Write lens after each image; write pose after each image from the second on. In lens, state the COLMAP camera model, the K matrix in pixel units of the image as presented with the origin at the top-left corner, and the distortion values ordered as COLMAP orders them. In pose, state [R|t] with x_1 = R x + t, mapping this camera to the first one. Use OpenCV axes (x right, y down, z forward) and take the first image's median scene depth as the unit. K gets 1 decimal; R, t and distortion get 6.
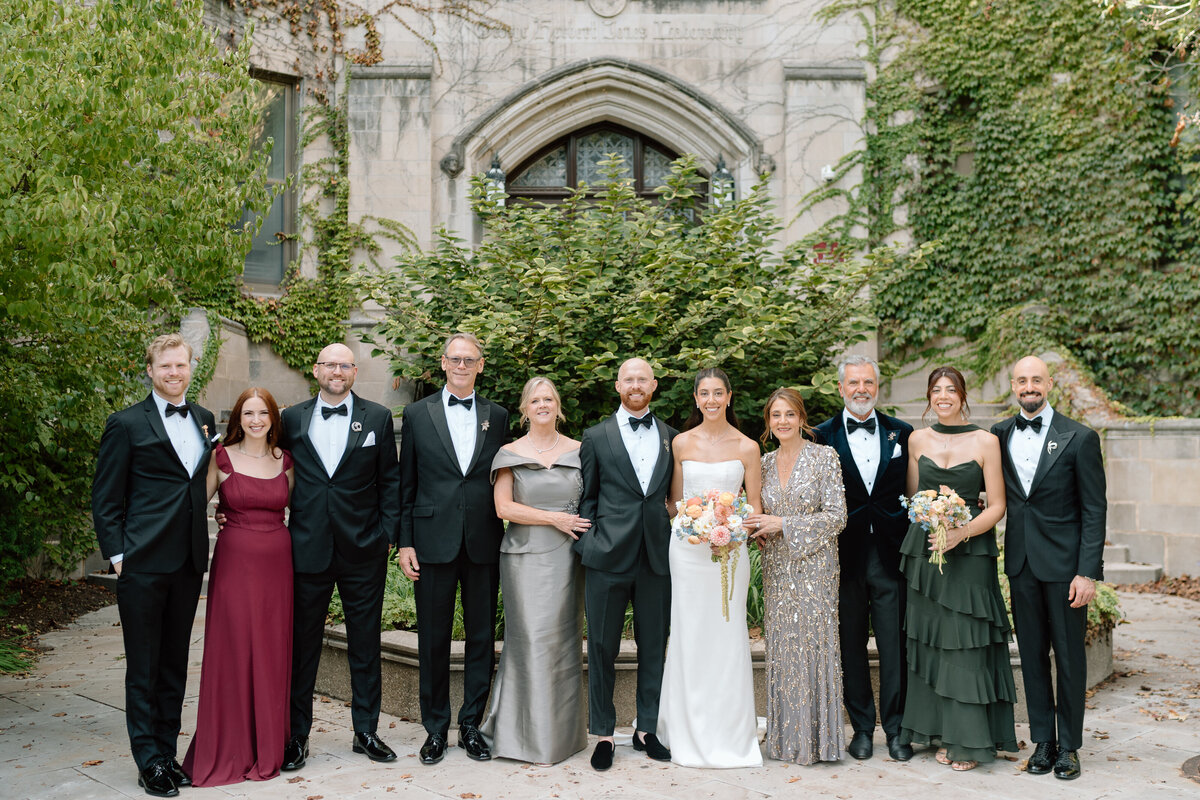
lens RADIAL K [[1339.2, 0, 605.1], [0, 1339.2, 372.0], [0, 0, 1]] dist [-0.022011, 0.043608]
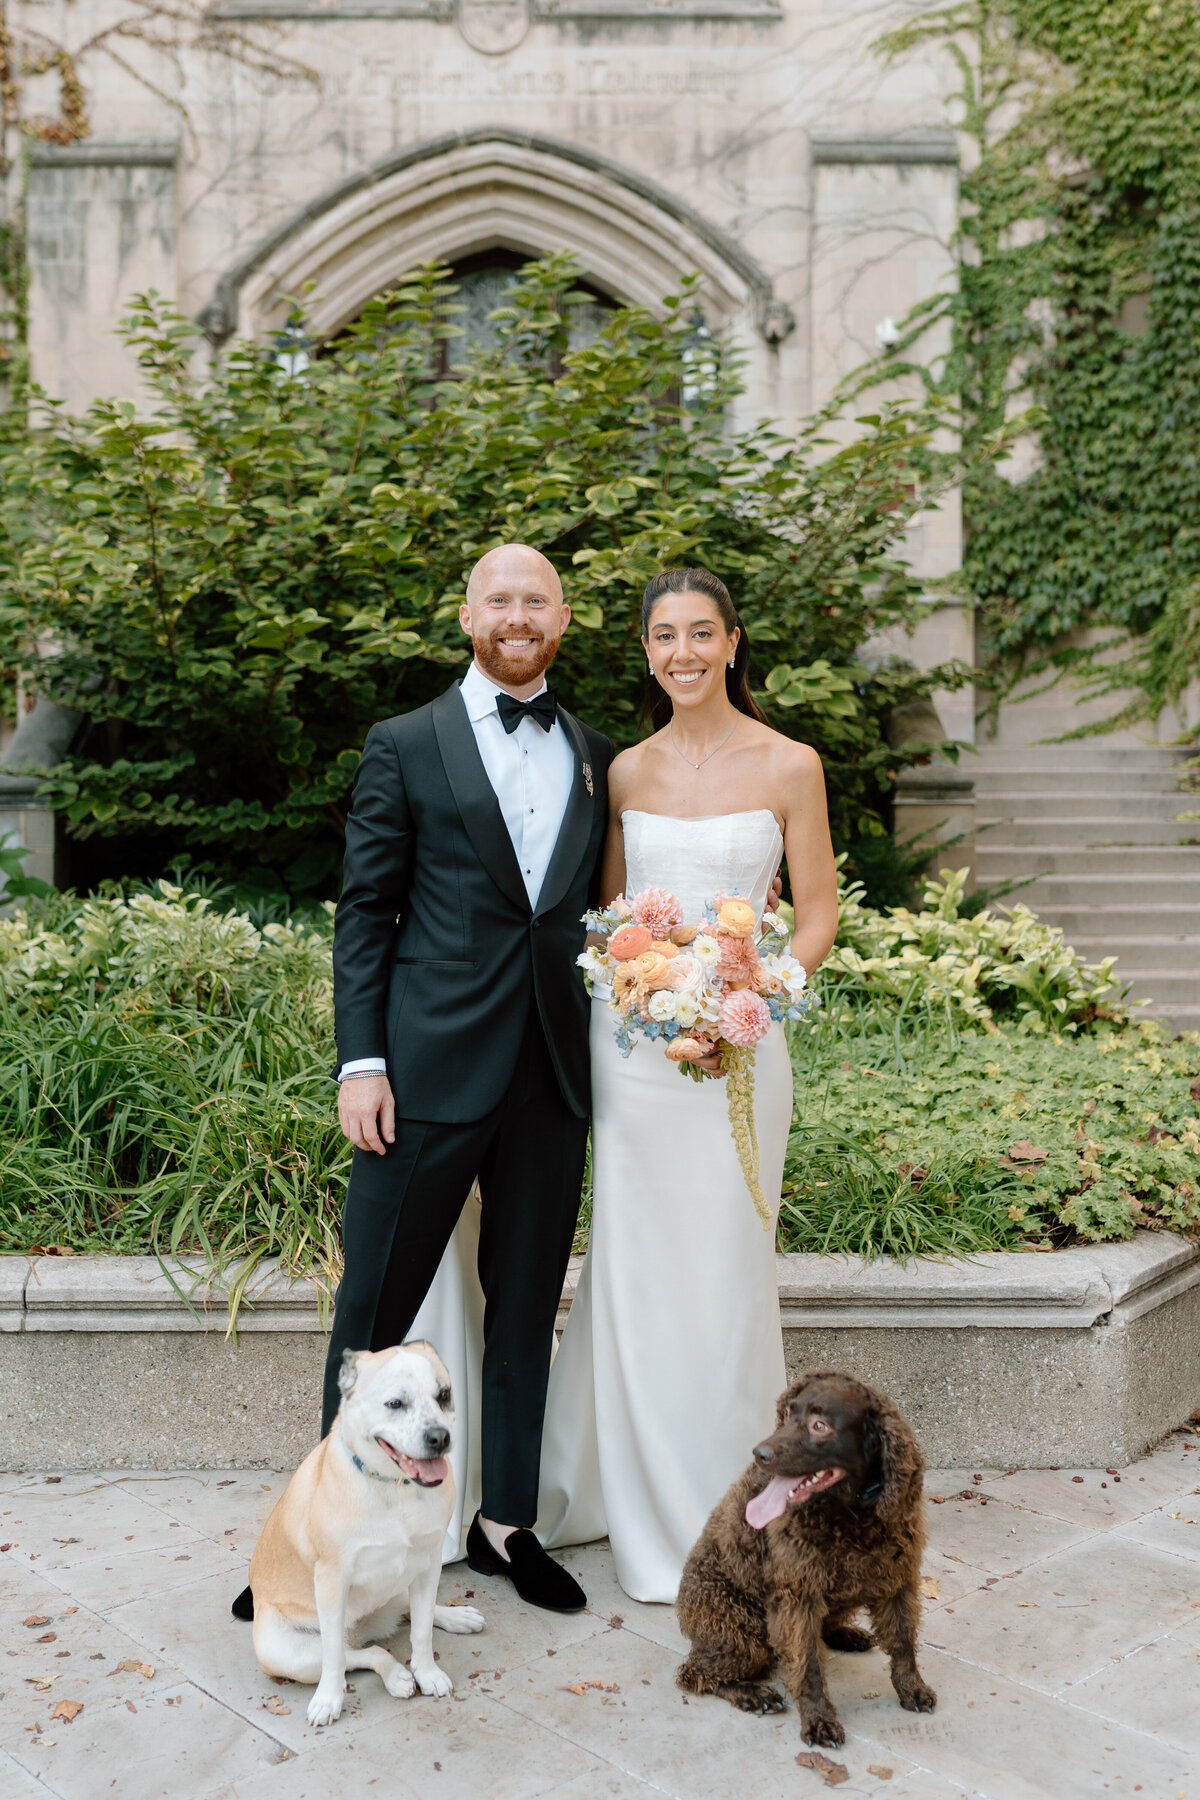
lens RADIAL K [[2008.8, 0, 594.2], [0, 2008.8, 846.8], [0, 0, 1]] dist [-0.022011, 0.043608]
pose [[0.999616, 0.000869, -0.027711, 0.068614], [0.000787, 0.998216, 0.059696, 0.014445], [0.027713, -0.059695, 0.997832, 0.154393]]
